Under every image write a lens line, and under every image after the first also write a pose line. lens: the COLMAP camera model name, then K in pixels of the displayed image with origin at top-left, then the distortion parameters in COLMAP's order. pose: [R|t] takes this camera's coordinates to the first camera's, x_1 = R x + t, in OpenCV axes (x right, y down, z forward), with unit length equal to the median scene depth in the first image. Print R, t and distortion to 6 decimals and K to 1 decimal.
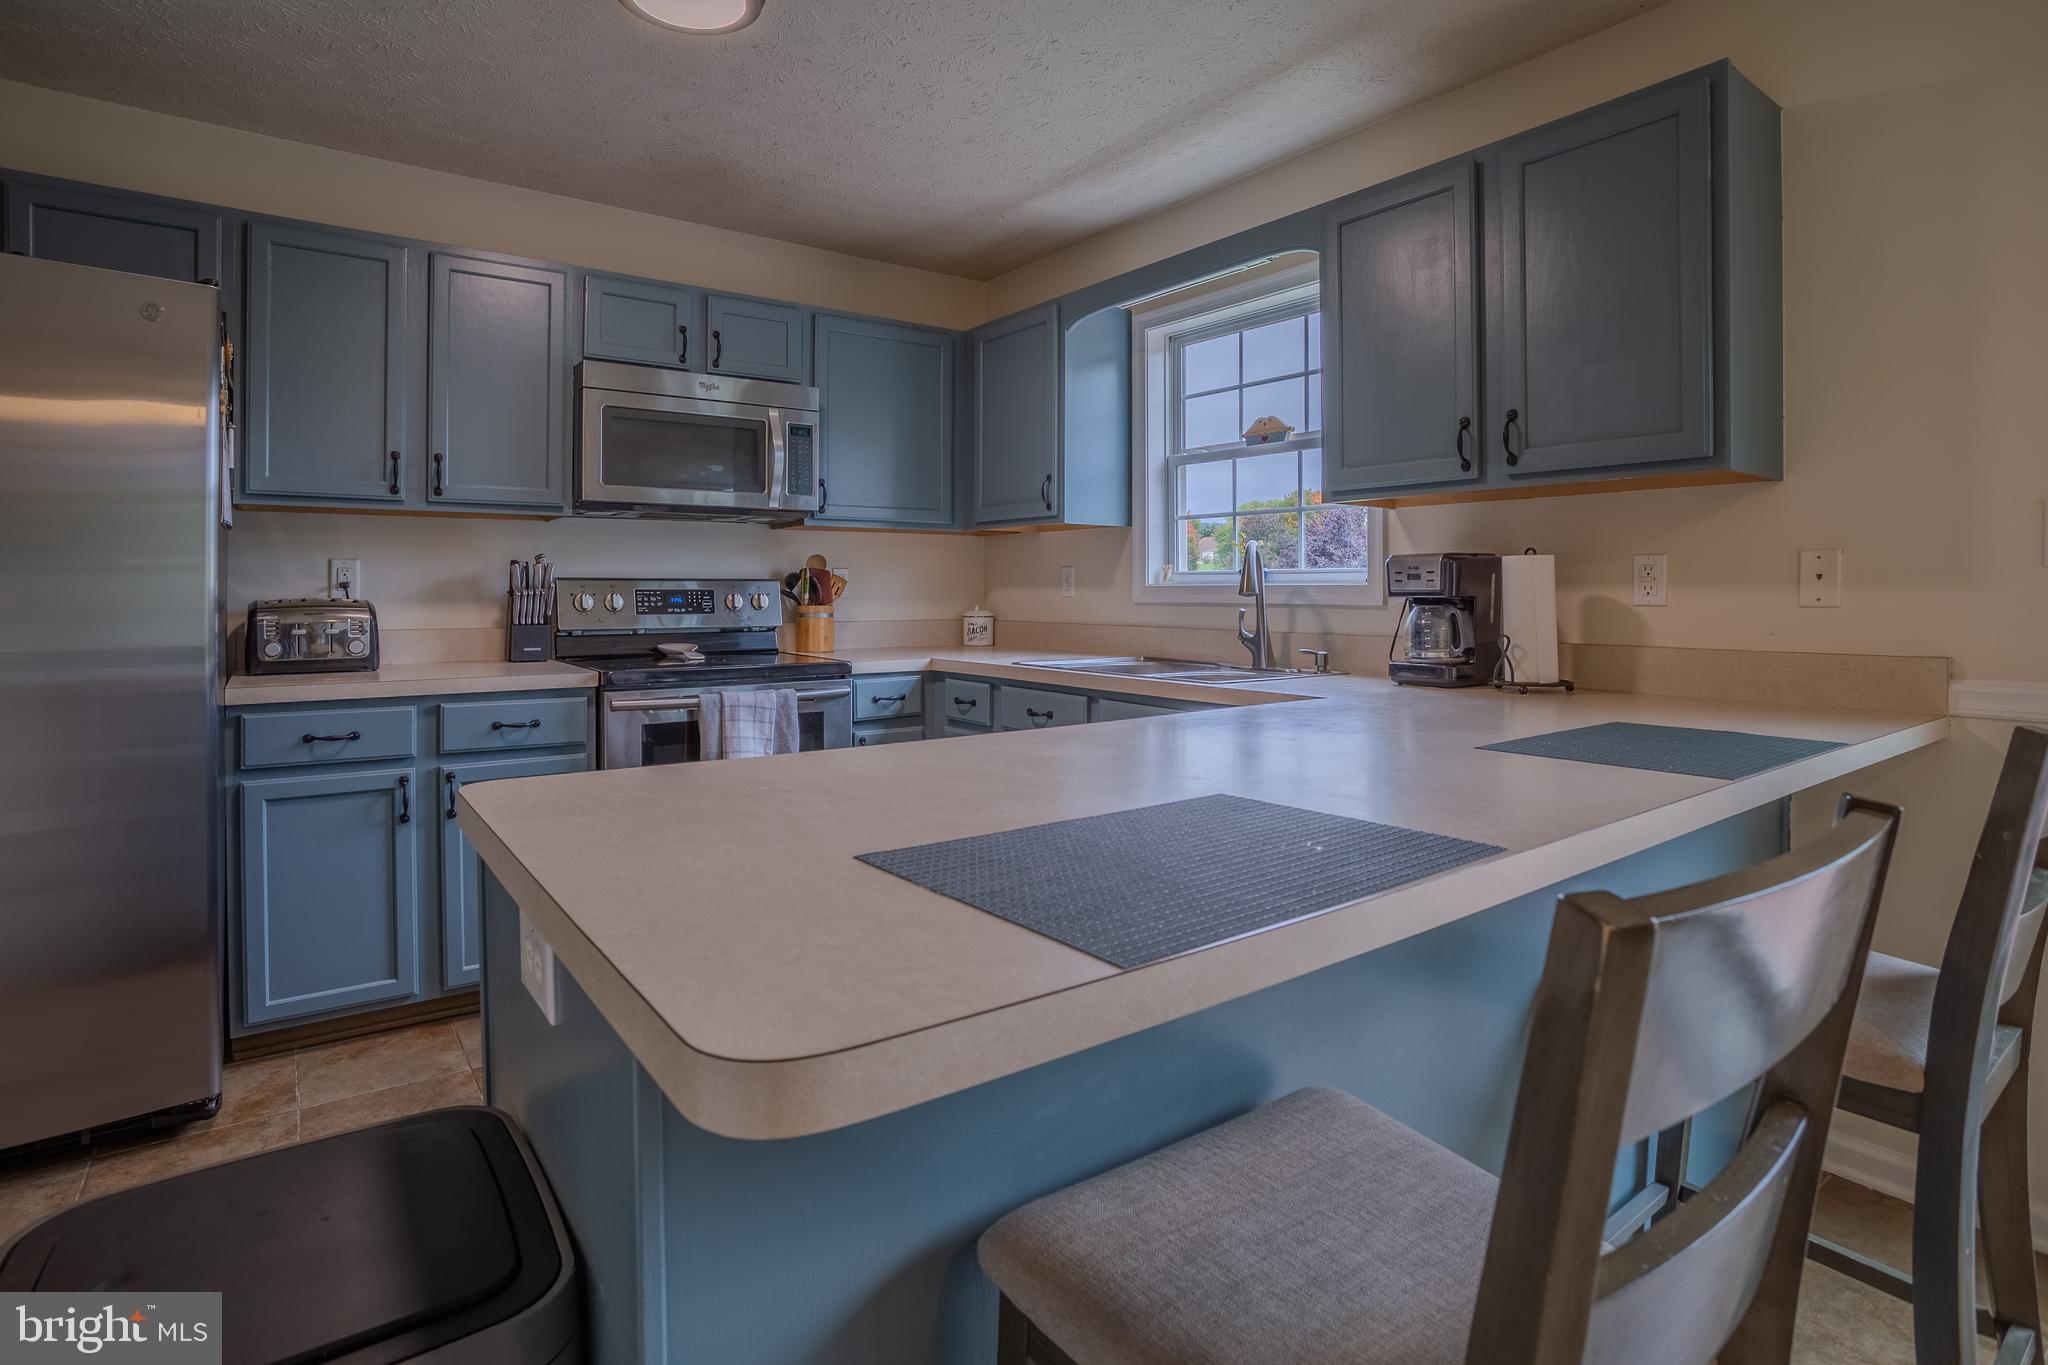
lens RADIAL K [[1016.4, 0, 993.7], [0, 1016.4, 590.5], [0, 0, 1]] dist [-0.055615, 0.000221]
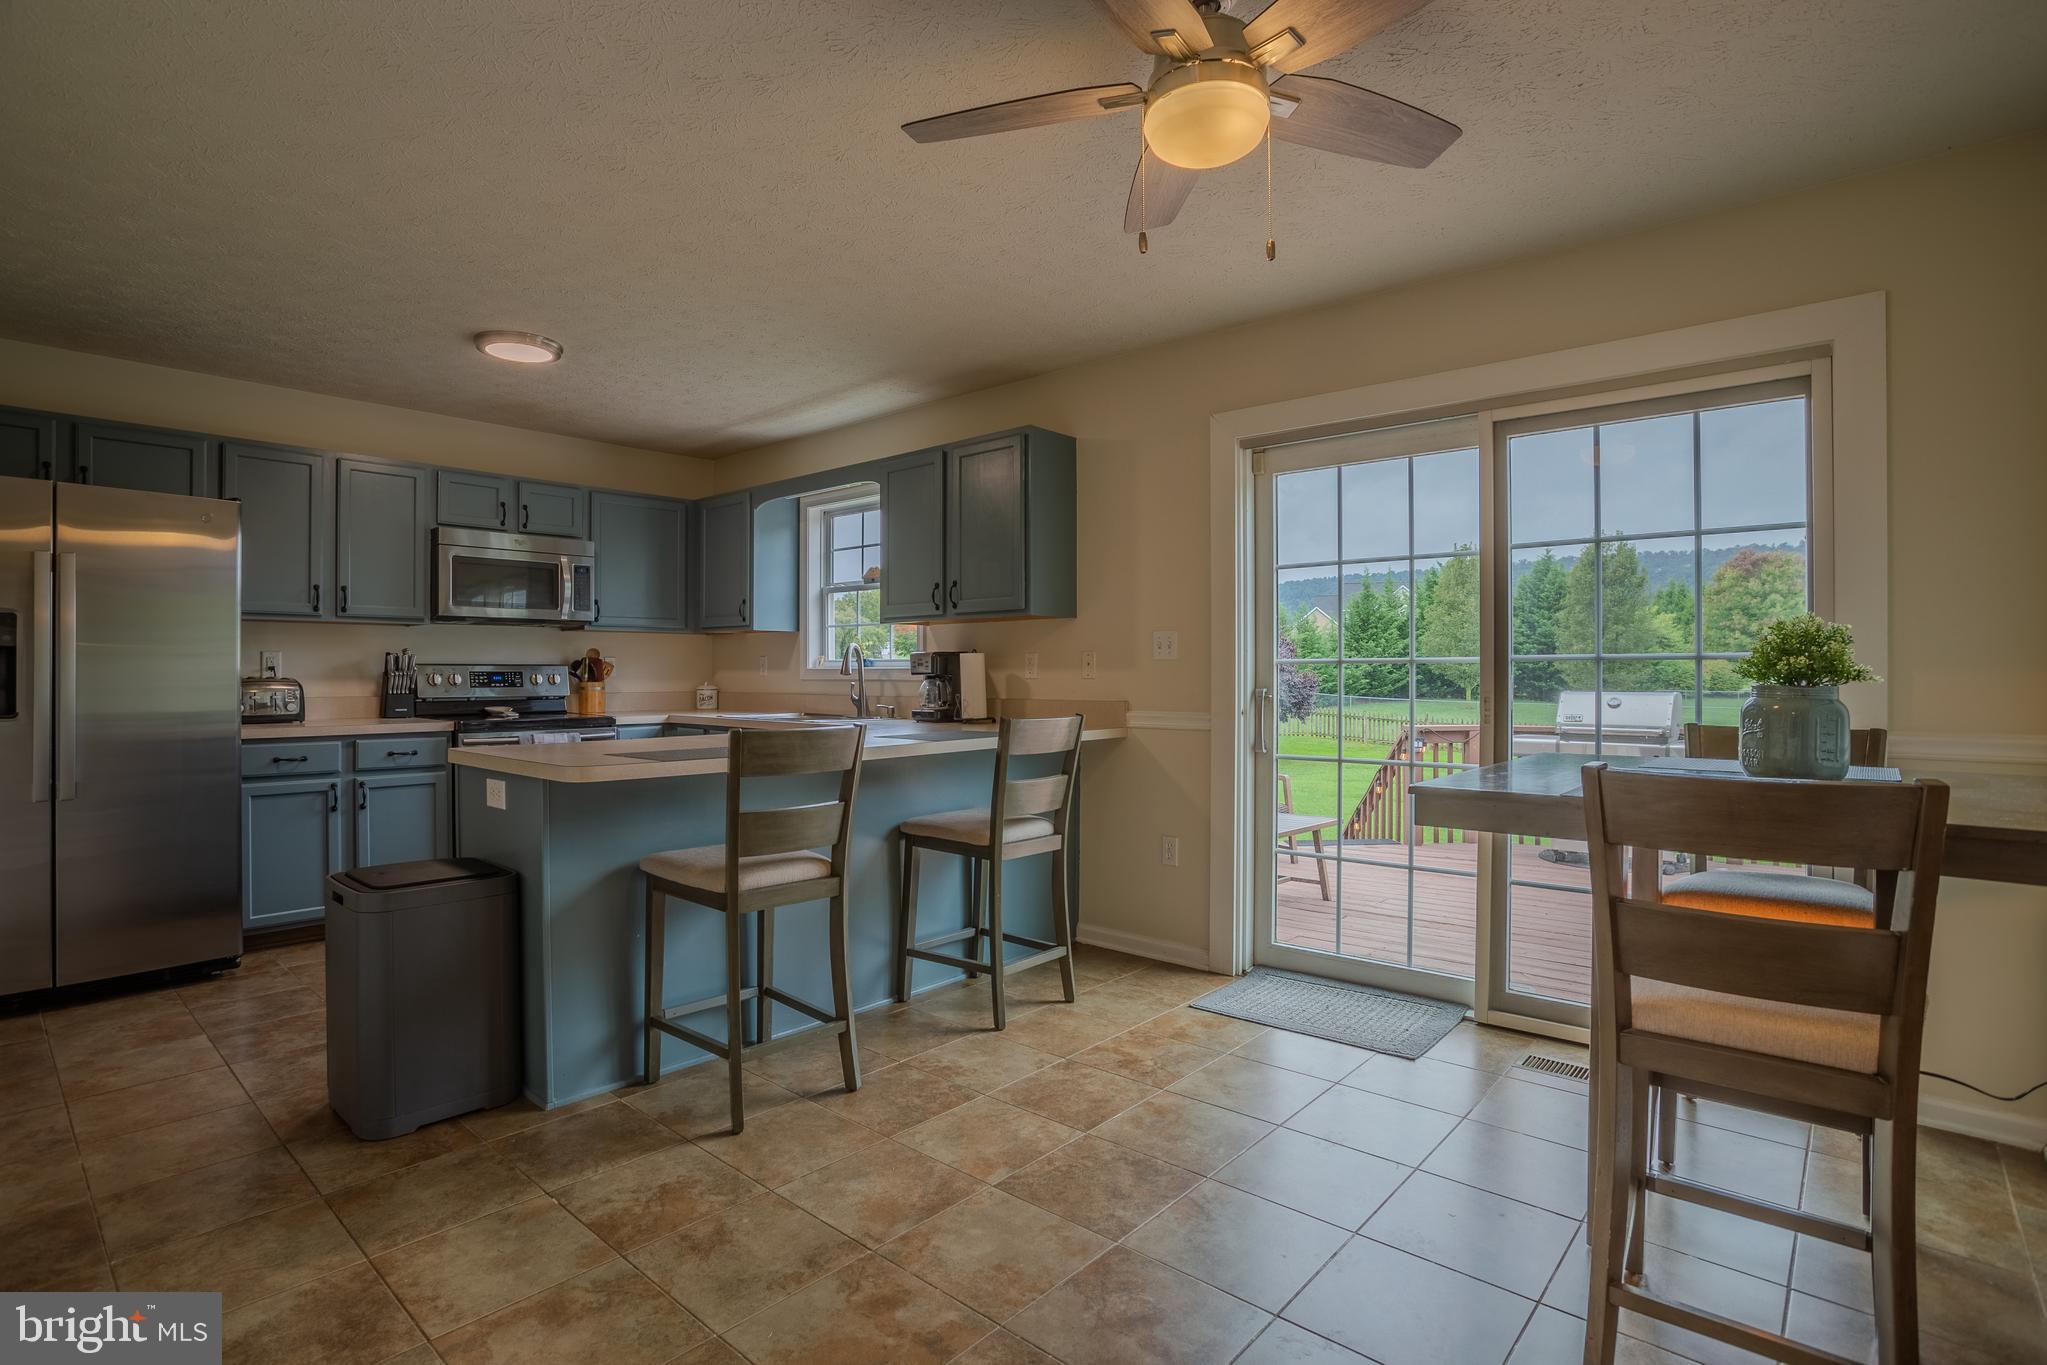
lens RADIAL K [[980.5, 0, 944.4], [0, 980.5, 675.5], [0, 0, 1]] dist [-0.021348, -0.000427]
pose [[0.985171, -0.001702, 0.171566, 0.103545], [0.001264, 0.999996, 0.002662, 0.002340], [-0.171570, -0.002405, 0.985169, -0.596206]]
